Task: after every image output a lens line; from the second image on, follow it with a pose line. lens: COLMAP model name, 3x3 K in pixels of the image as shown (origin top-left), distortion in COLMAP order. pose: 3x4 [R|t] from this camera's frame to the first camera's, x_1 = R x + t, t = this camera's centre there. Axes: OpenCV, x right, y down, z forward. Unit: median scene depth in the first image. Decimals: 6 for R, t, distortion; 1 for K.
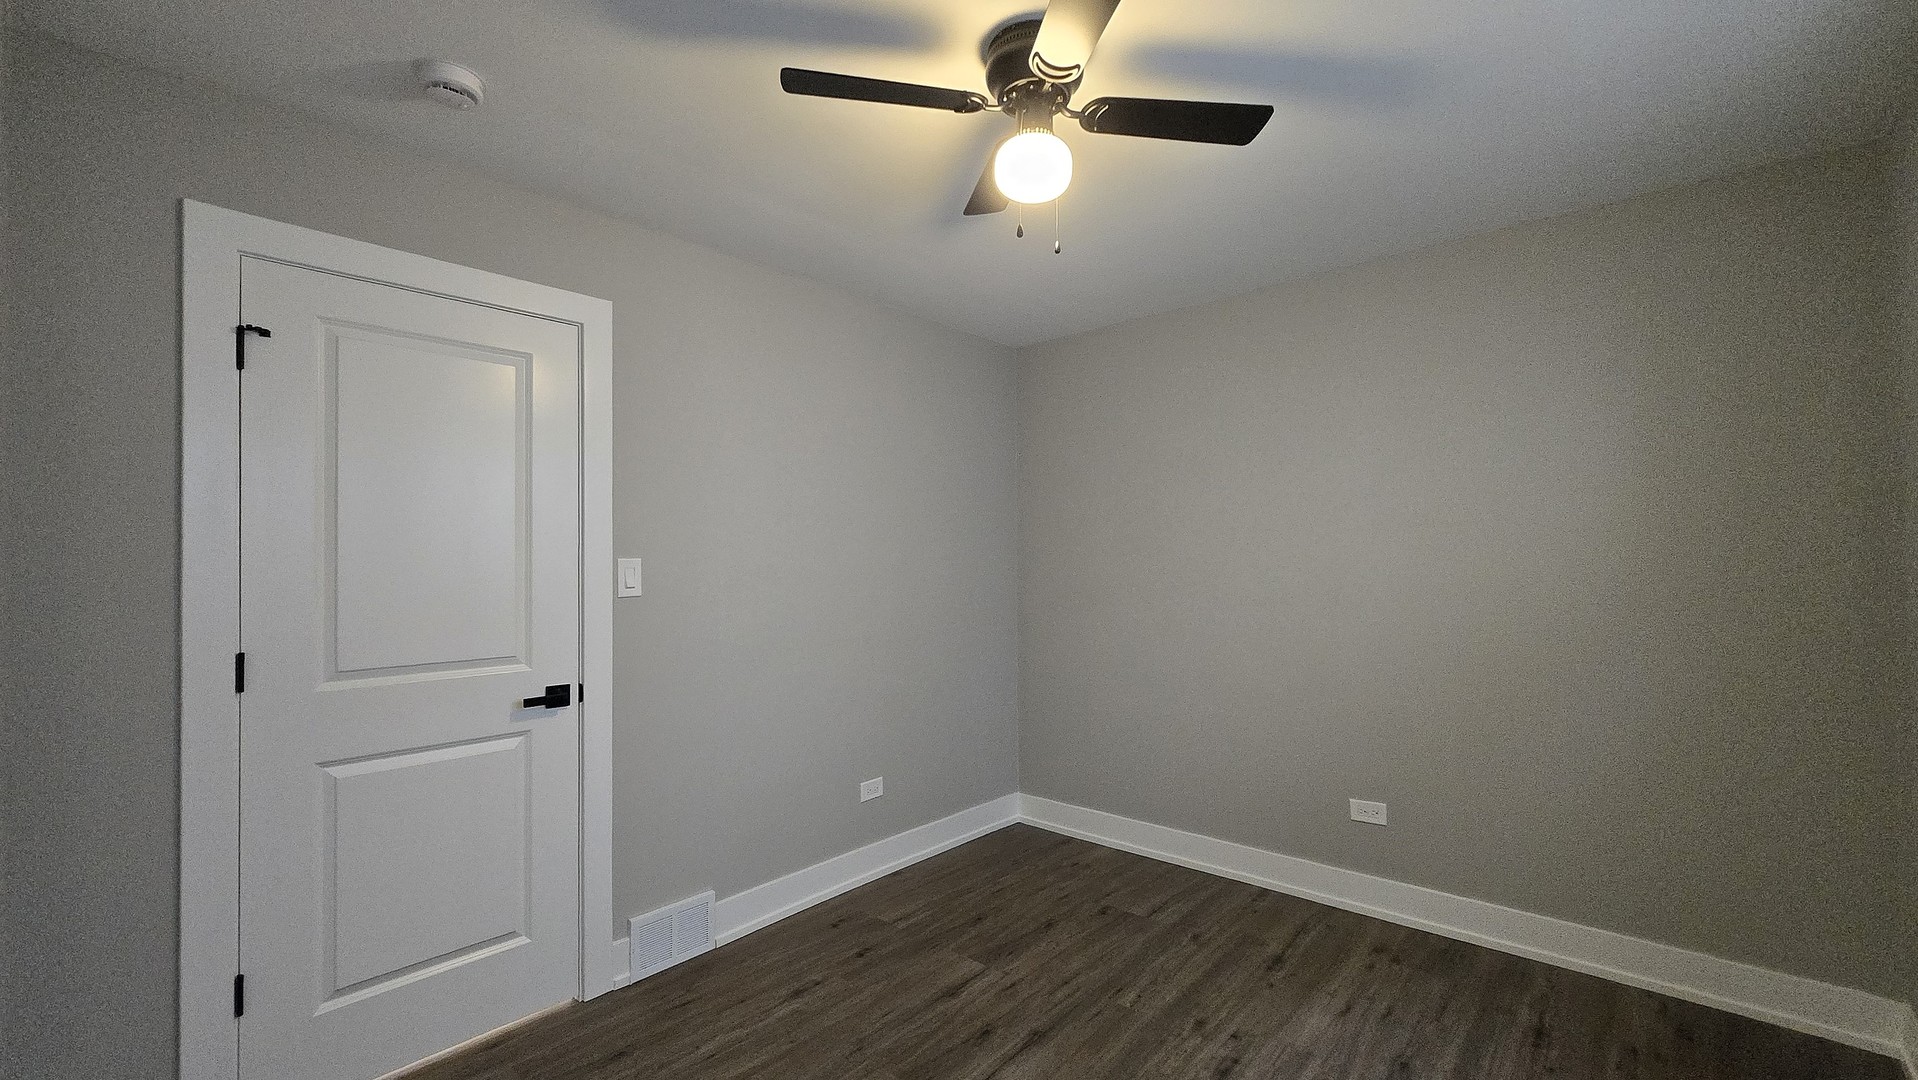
lens RADIAL K [[779.1, 0, 958.2], [0, 779.1, 547.7], [0, 0, 1]] dist [0.001183, 0.000658]
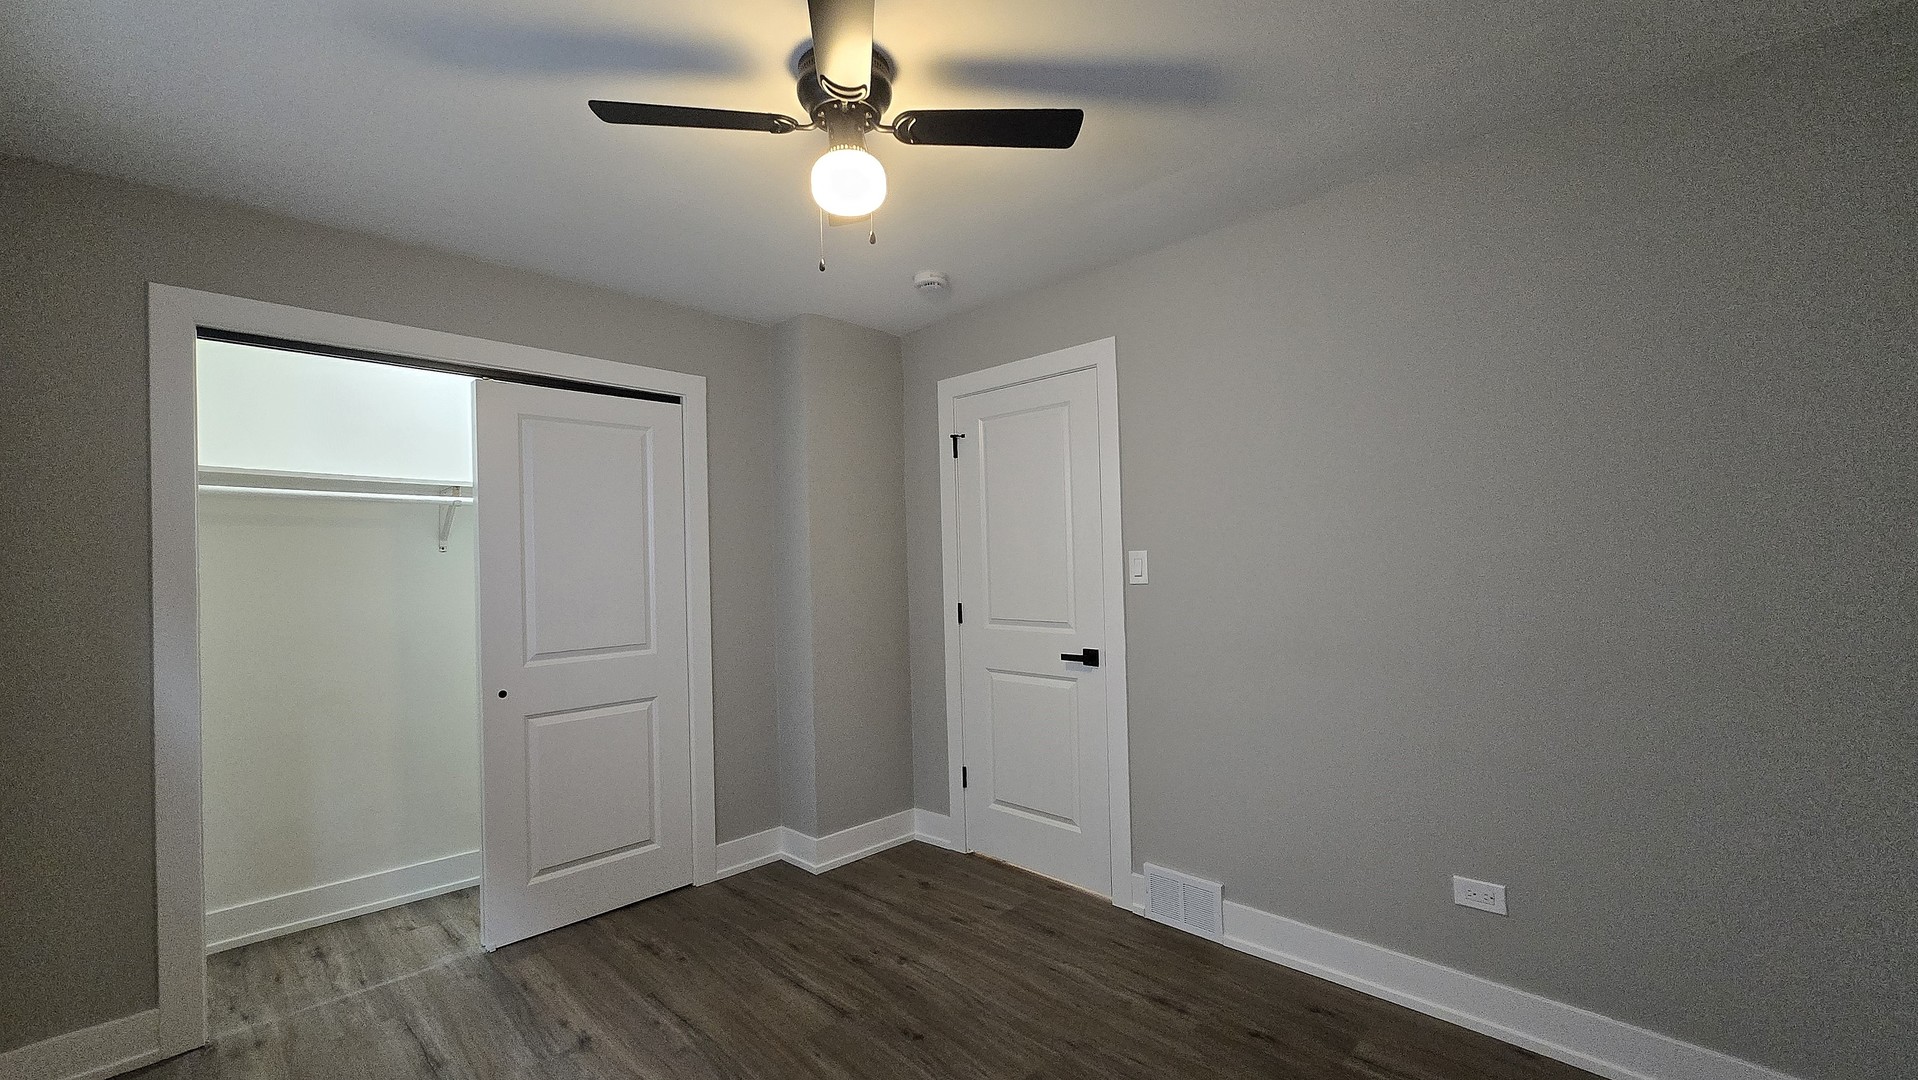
lens RADIAL K [[779.1, 0, 960.9], [0, 779.1, 560.2], [0, 0, 1]] dist [0.001183, 0.000658]
pose [[-0.044619, 0.008634, -0.998967, 0.783147], [0.031839, 0.999467, 0.007216, 0.011487], [0.998497, -0.031484, -0.044870, 0.834863]]
